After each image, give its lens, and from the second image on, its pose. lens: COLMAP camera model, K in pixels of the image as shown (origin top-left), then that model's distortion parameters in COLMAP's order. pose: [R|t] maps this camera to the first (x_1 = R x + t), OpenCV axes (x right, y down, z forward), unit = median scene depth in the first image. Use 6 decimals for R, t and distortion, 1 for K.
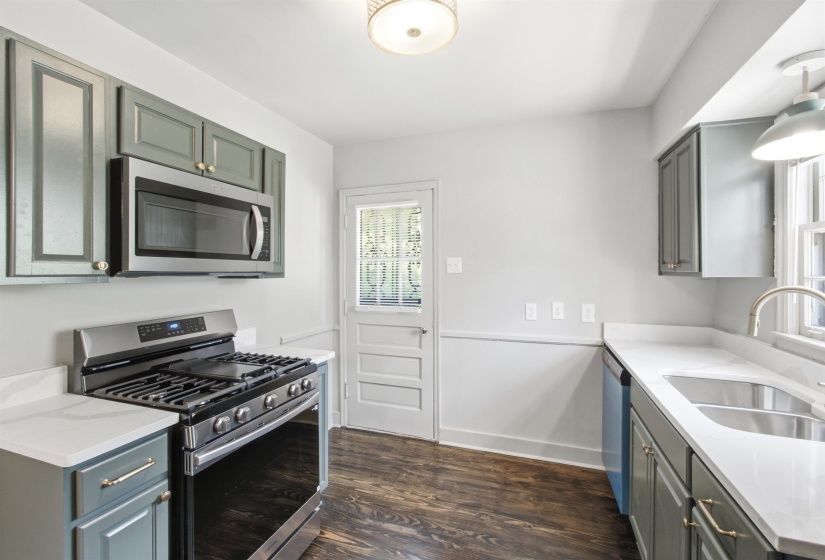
lens RADIAL K [[389.0, 0, 415.7], [0, 389.0, 271.4], [0, 0, 1]] dist [0.000786, 0.061823]
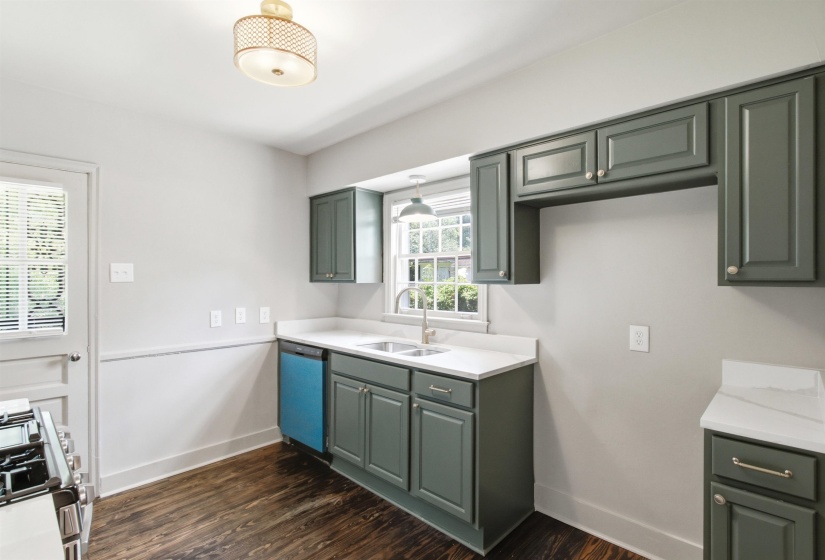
lens RADIAL K [[389.0, 0, 415.7], [0, 389.0, 271.4], [0, 0, 1]] dist [0.000786, 0.061823]
pose [[0.463443, 0.021944, 0.885855, -0.433457], [0.002620, 0.999655, -0.026134, 0.007634], [-0.886123, 0.014433, 0.463225, 0.053829]]
